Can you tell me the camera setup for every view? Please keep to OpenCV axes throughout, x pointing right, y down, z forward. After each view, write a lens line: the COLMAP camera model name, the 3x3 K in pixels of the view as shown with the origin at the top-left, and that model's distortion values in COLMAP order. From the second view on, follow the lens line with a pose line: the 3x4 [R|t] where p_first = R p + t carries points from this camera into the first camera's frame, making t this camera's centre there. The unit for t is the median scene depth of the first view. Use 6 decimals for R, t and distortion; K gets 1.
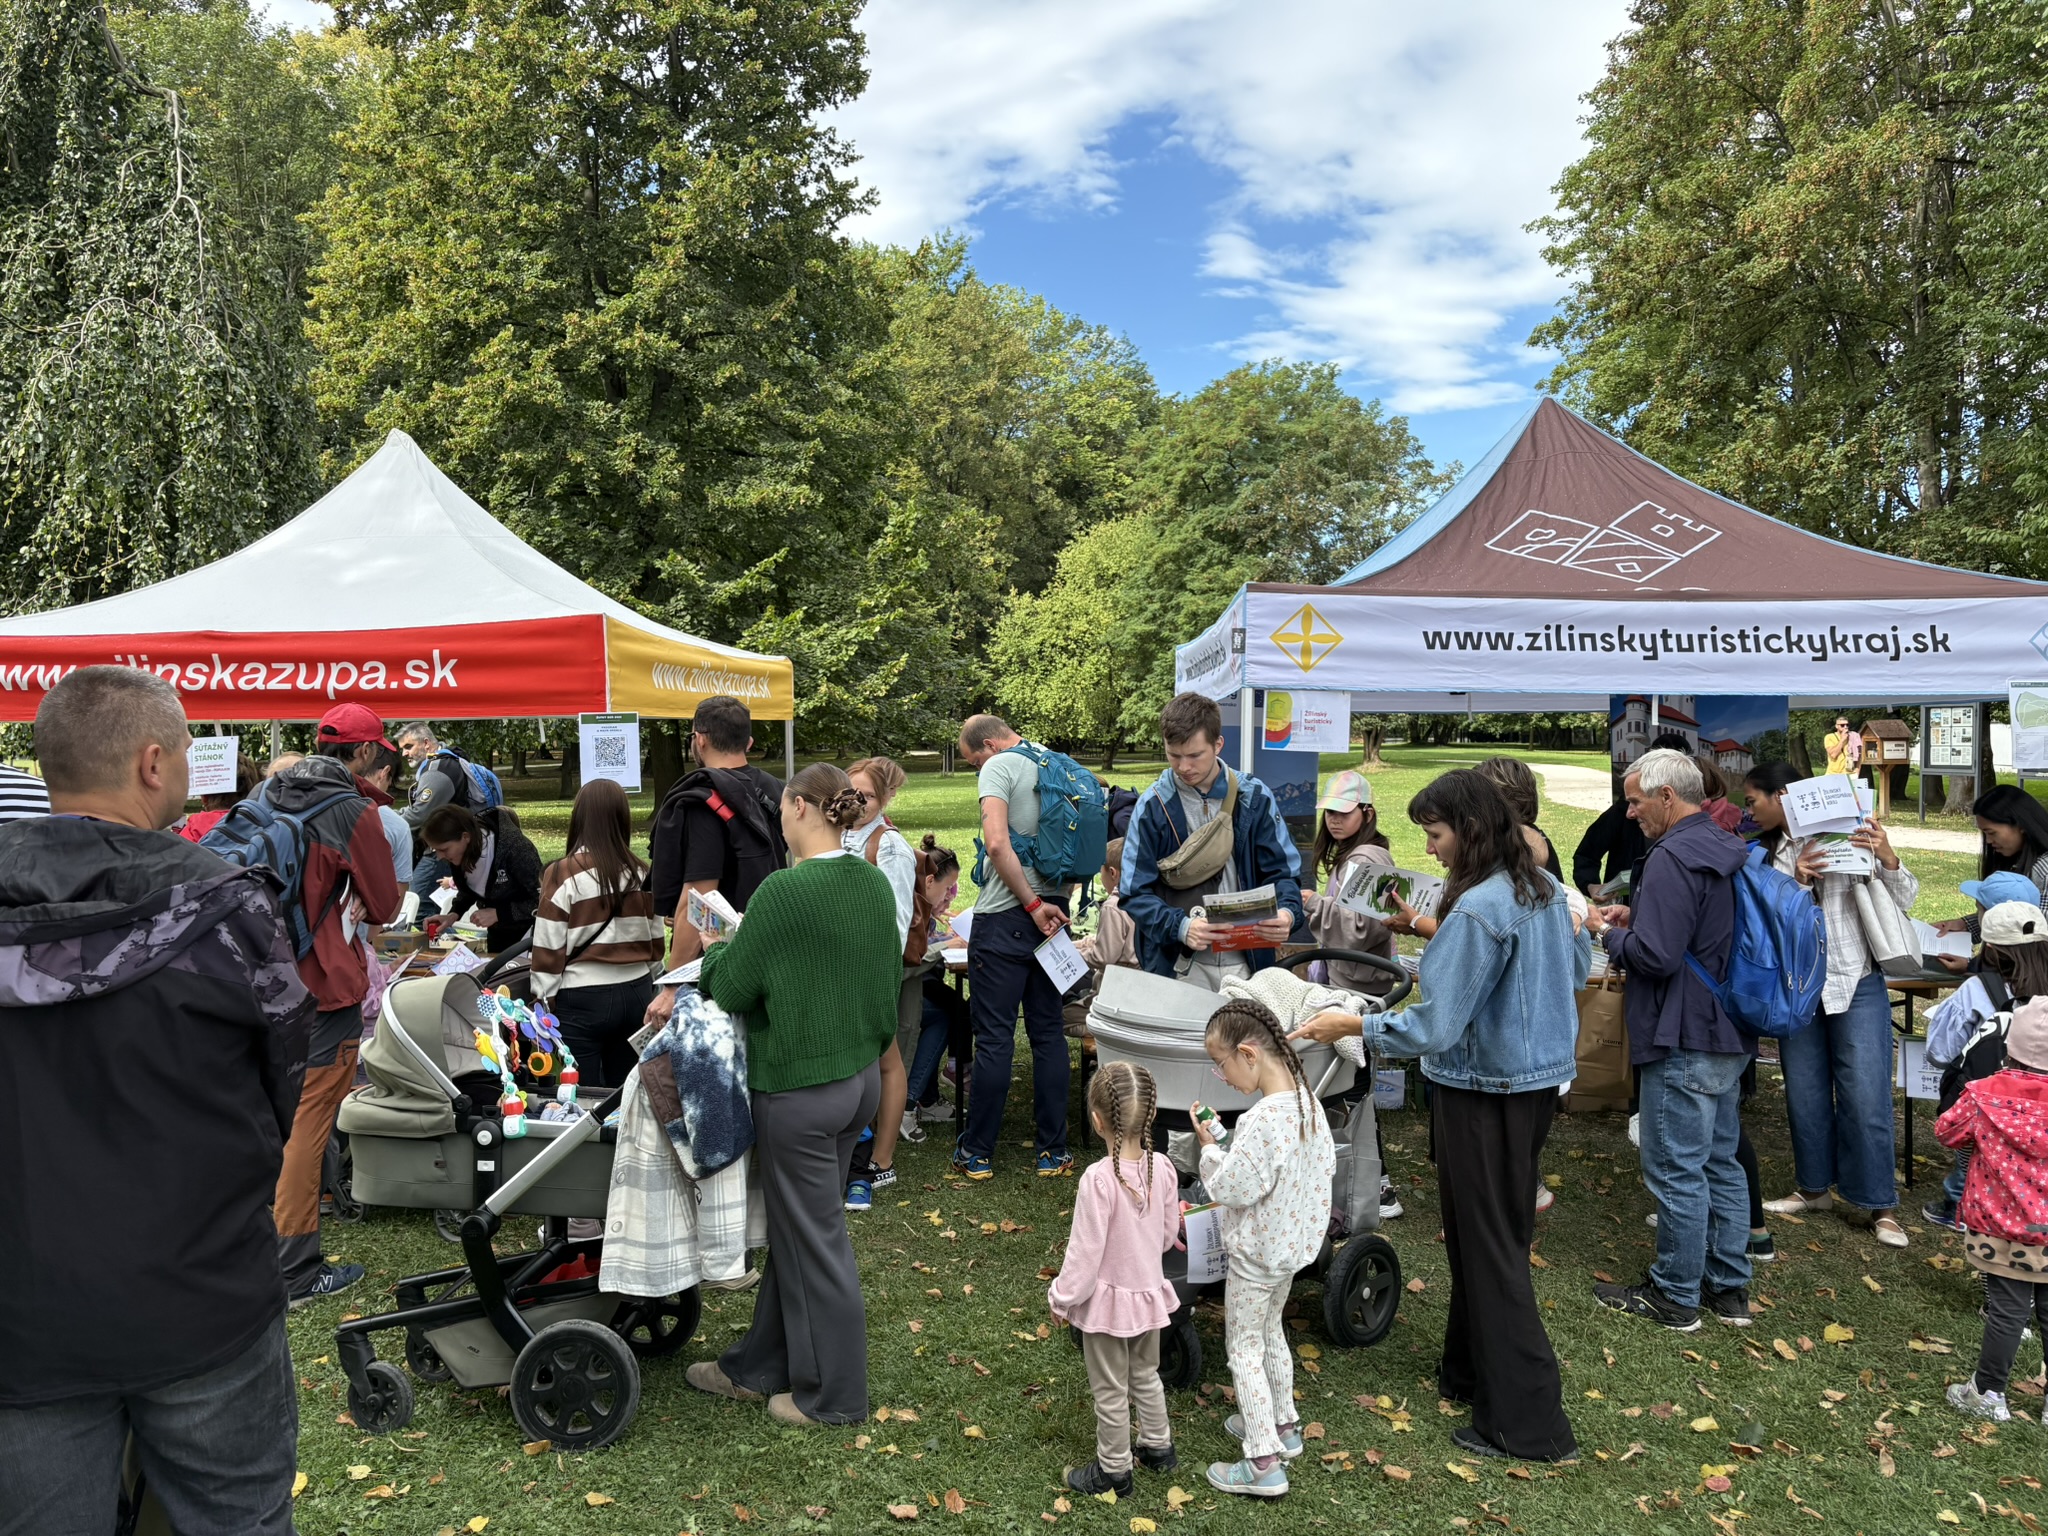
lens RADIAL K [[1560.6, 0, 1024.3], [0, 1560.6, 814.5], [0, 0, 1]] dist [0.016375, -0.002426]
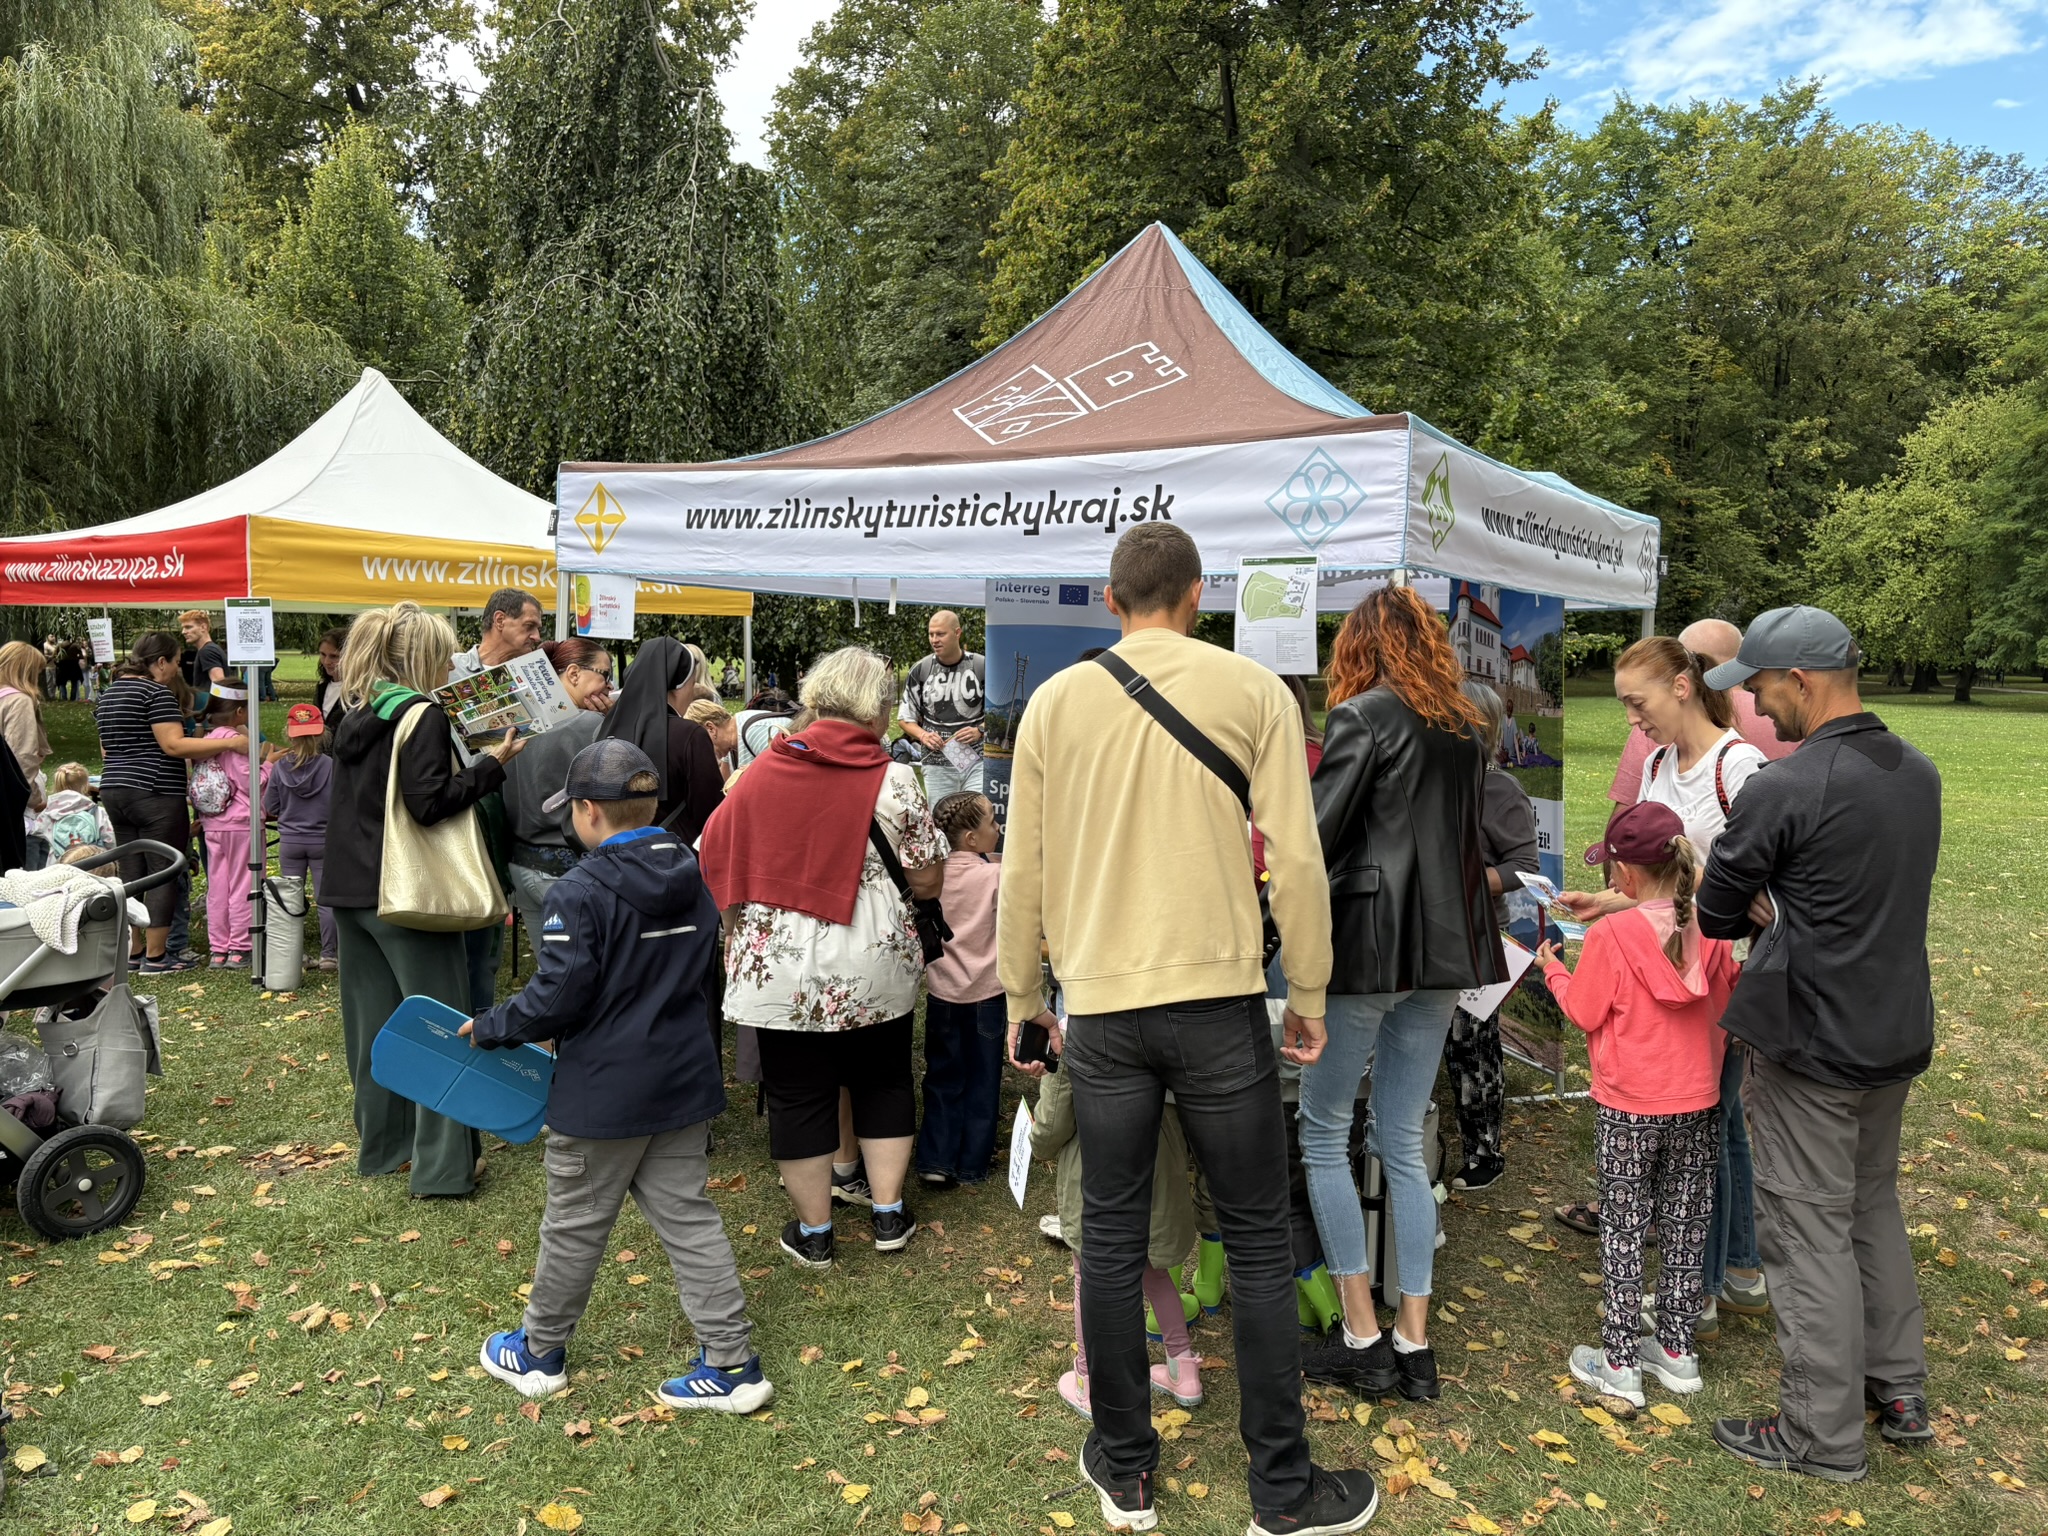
lens RADIAL K [[1562.1, 0, 1024.0], [0, 1562.1, 768.0], [0, 0, 1]] dist [0.106587, -0.131973]
pose [[0.850898, 0.056064, -0.522331, 0.190279], [-0.044290, 0.998405, 0.035013, -0.001216], [0.523460, -0.006659, 0.852024, 0.063111]]
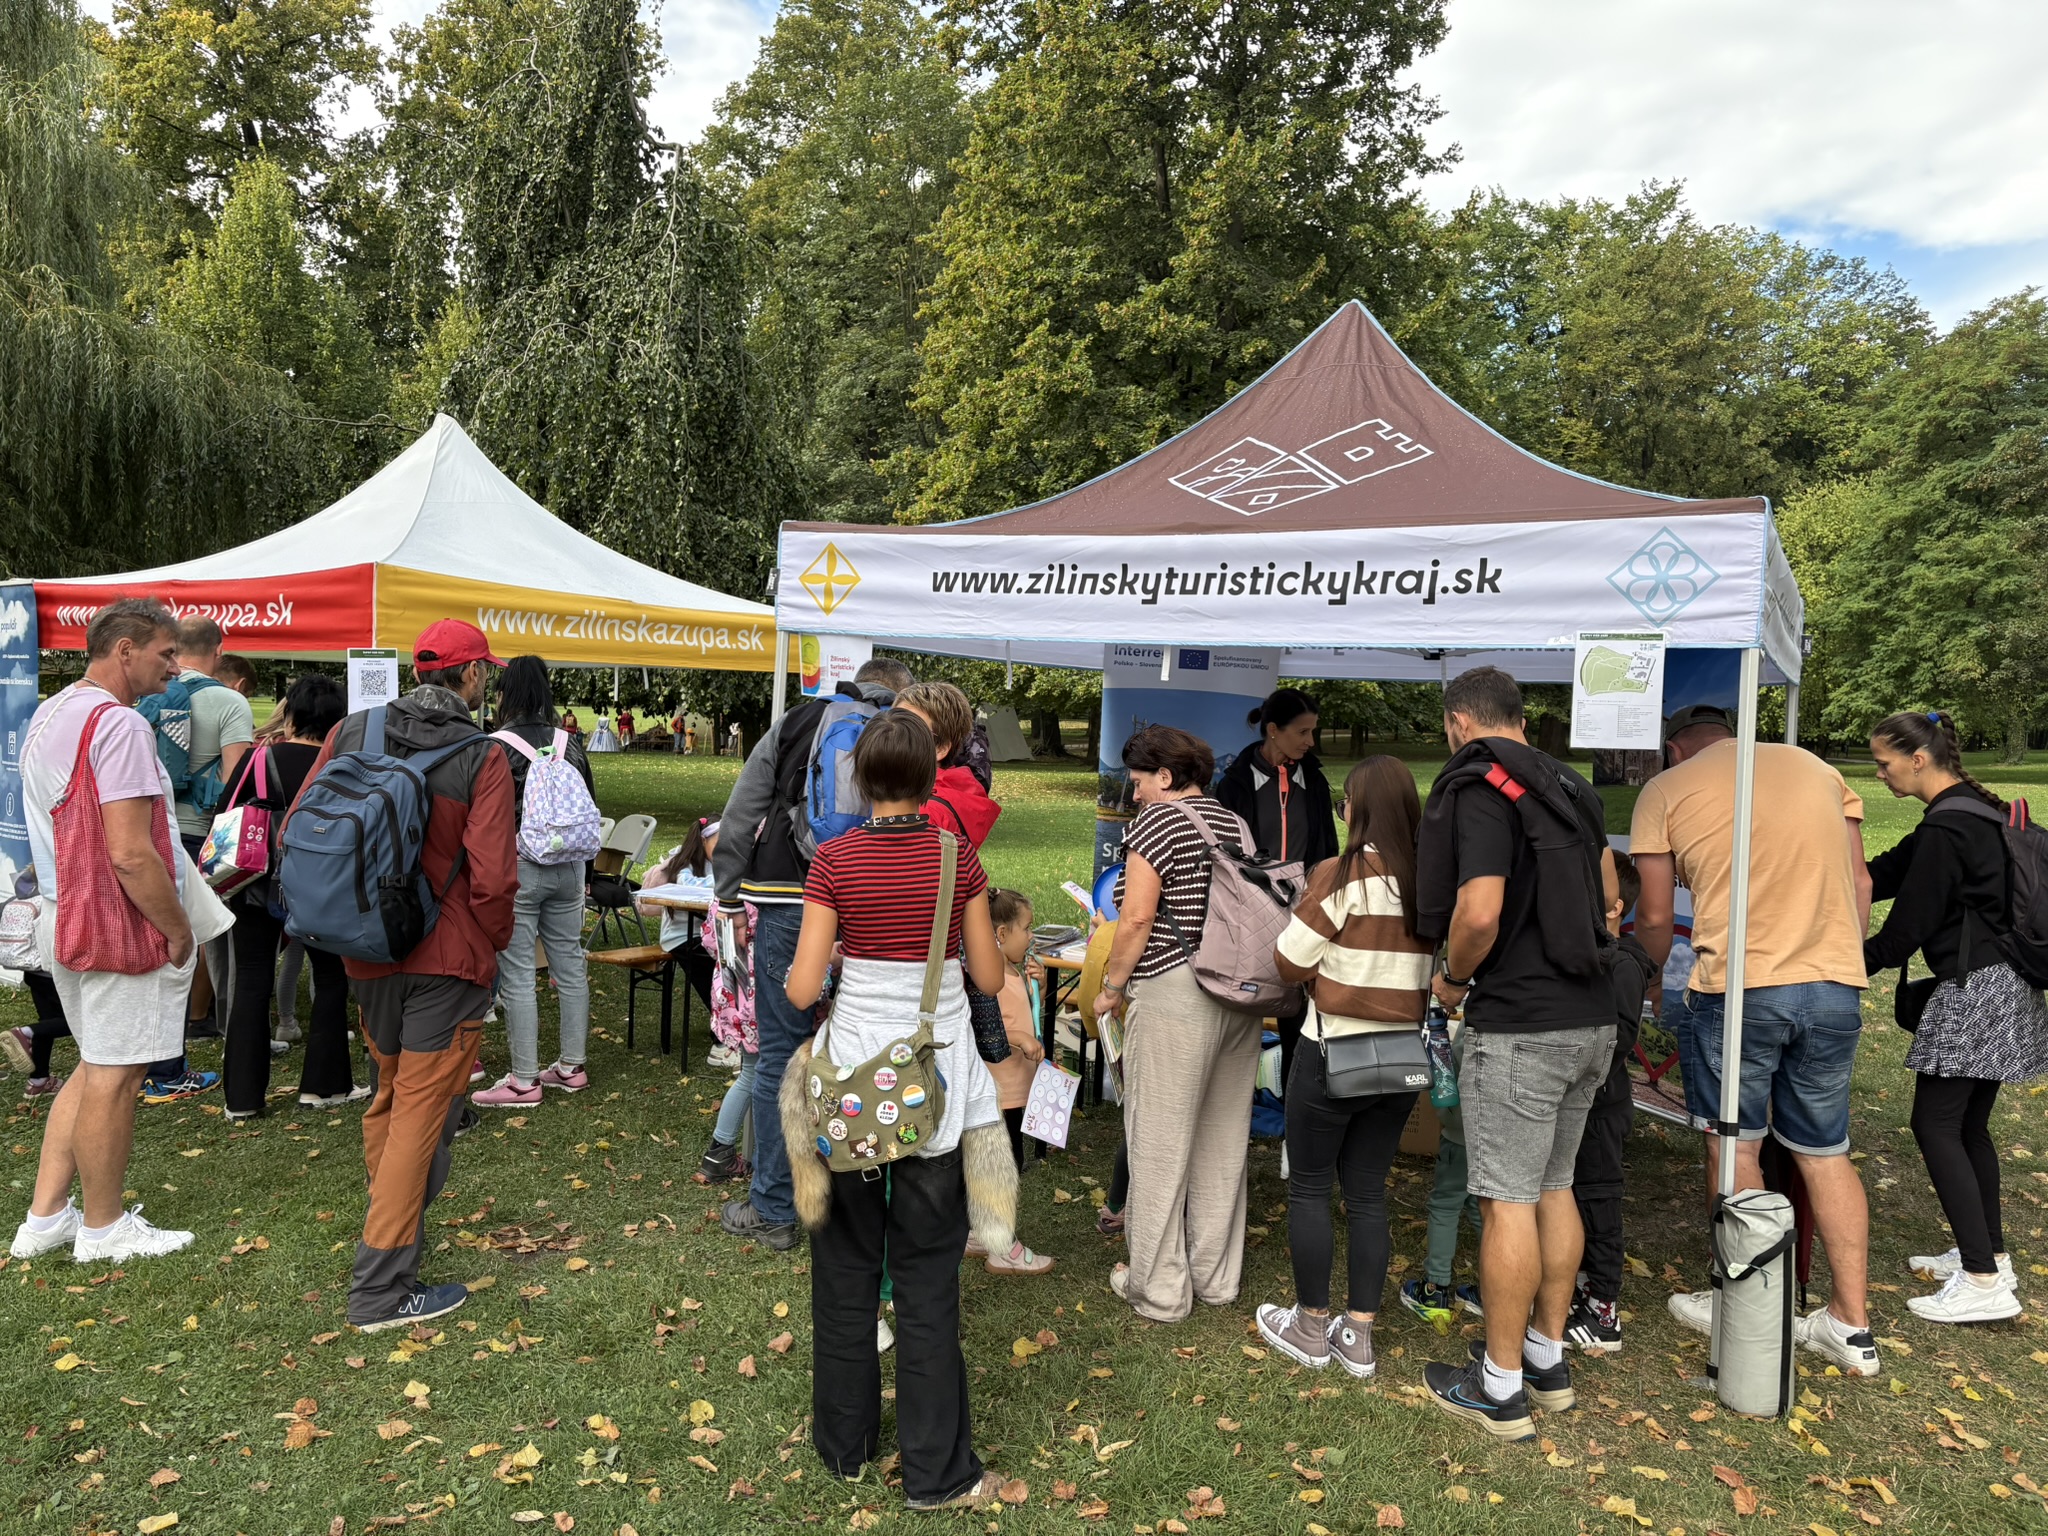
lens RADIAL K [[1560.8, 0, 1027.4], [0, 1560.8, 766.0], [0, 0, 1]] dist [0.090687, -0.106163]
pose [[0.892069, 0.047830, -0.449361, 0.149448], [-0.056798, 0.998365, -0.006488, -0.000075], [0.448316, 0.031311, 0.893327, 0.042309]]
